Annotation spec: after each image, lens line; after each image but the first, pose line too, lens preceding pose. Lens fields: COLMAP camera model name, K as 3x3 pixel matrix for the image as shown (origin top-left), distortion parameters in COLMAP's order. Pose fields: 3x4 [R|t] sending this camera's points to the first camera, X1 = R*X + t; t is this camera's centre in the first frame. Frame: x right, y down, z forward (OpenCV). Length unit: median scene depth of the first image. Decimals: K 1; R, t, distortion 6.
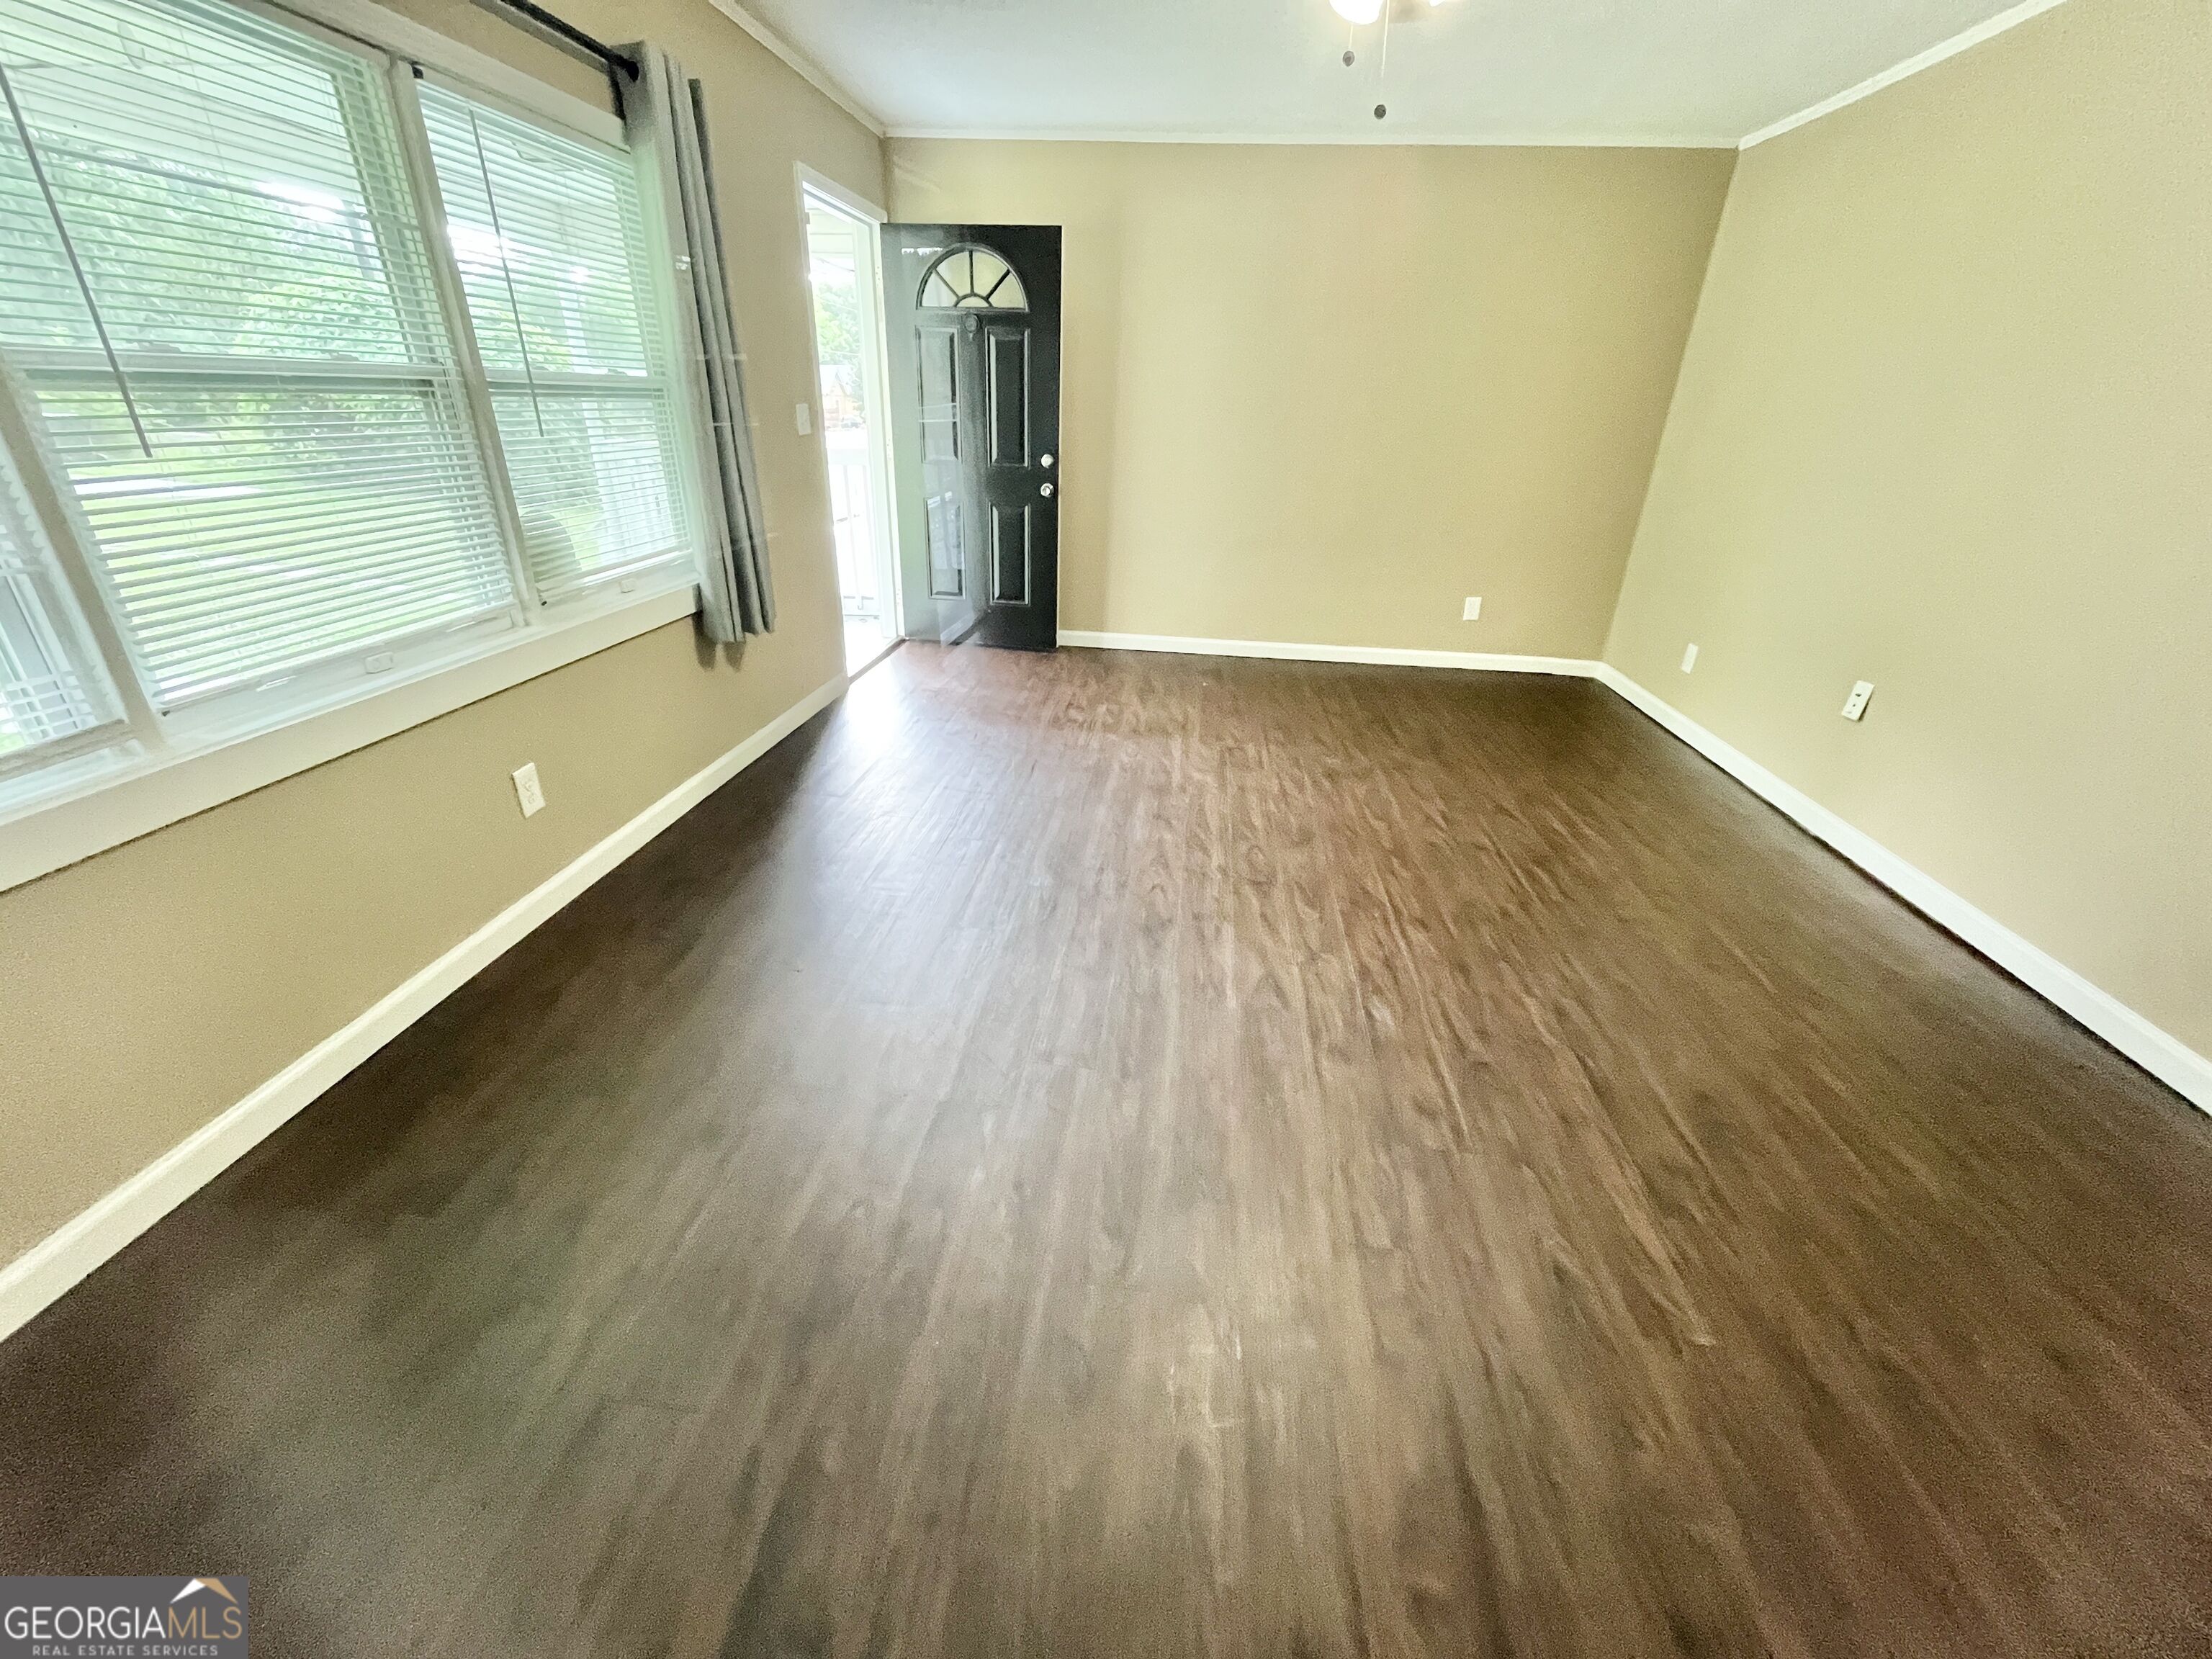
lens RADIAL K [[890.8, 0, 1111.0], [0, 890.8, 821.7], [0, 0, 1]] dist [-0.001121, -0.000796]
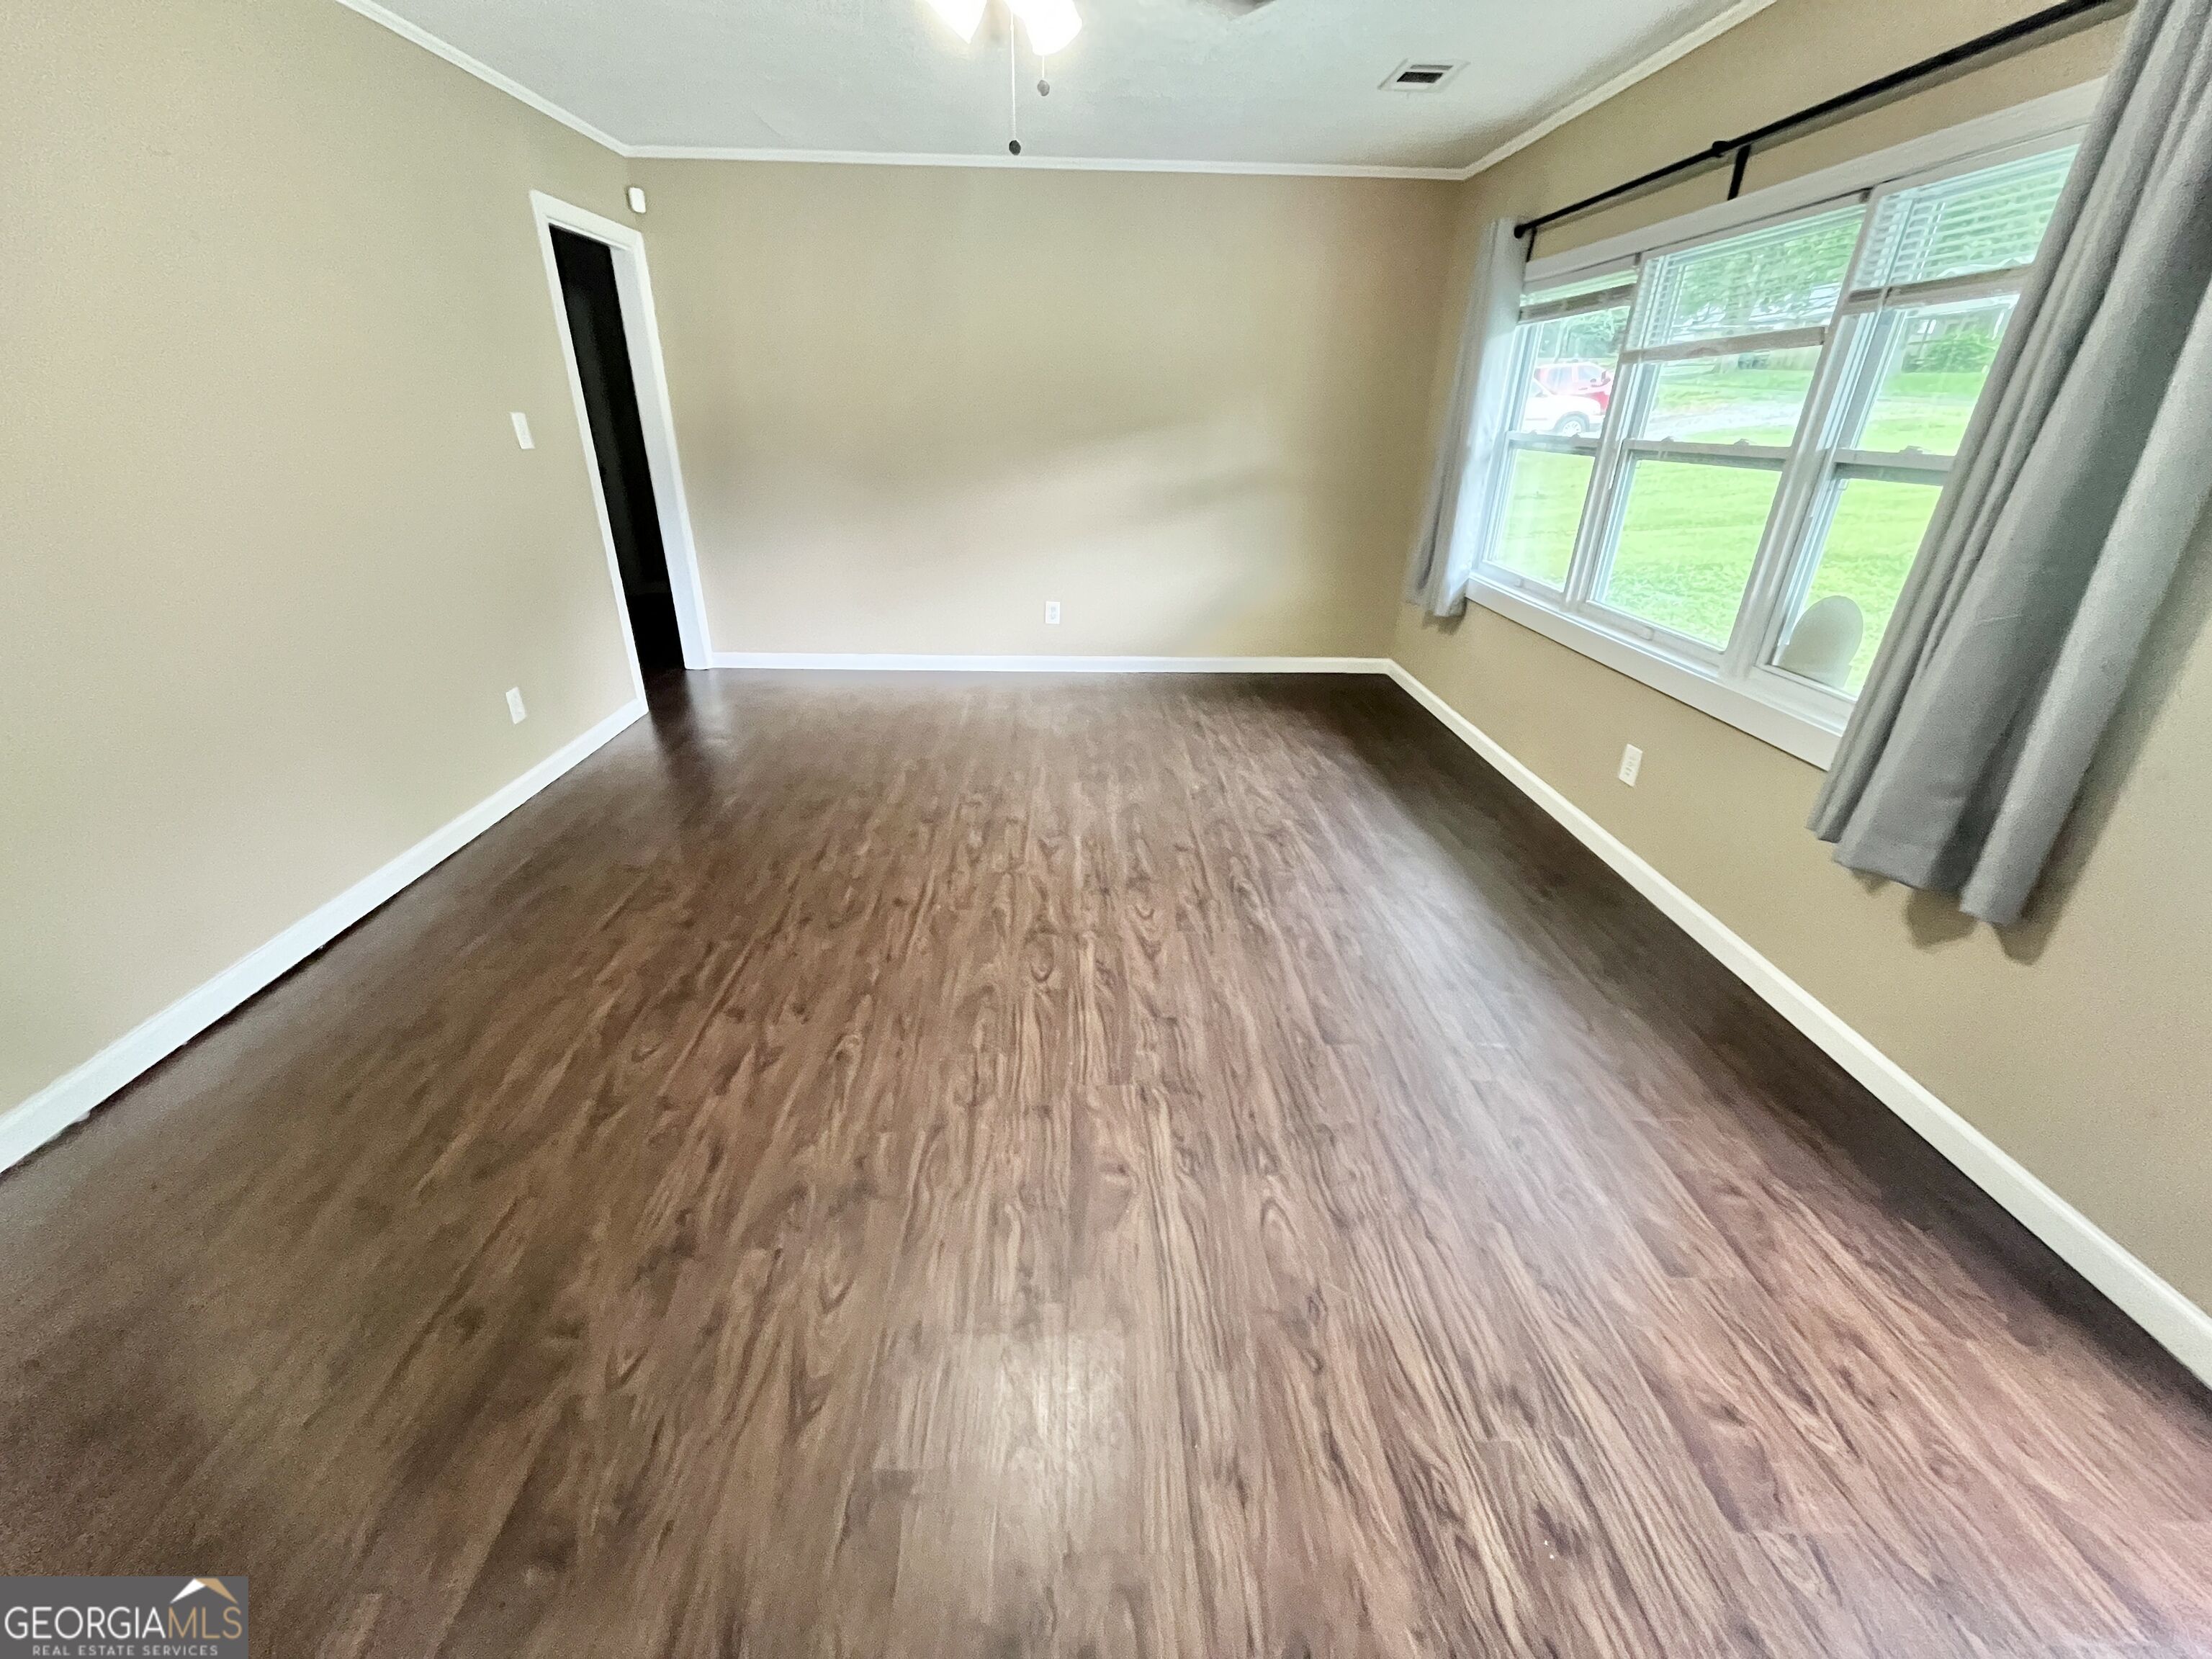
lens RADIAL K [[890.8, 0, 1111.0], [0, 890.8, 821.7], [0, 0, 1]] dist [-0.001121, -0.000796]
pose [[-0.990042, 0.014843, -0.139985, 0.217338], [-0.097509, 0.644908, 0.758014, -0.709781], [0.101528, 0.764116, -0.637039, 1.462540]]
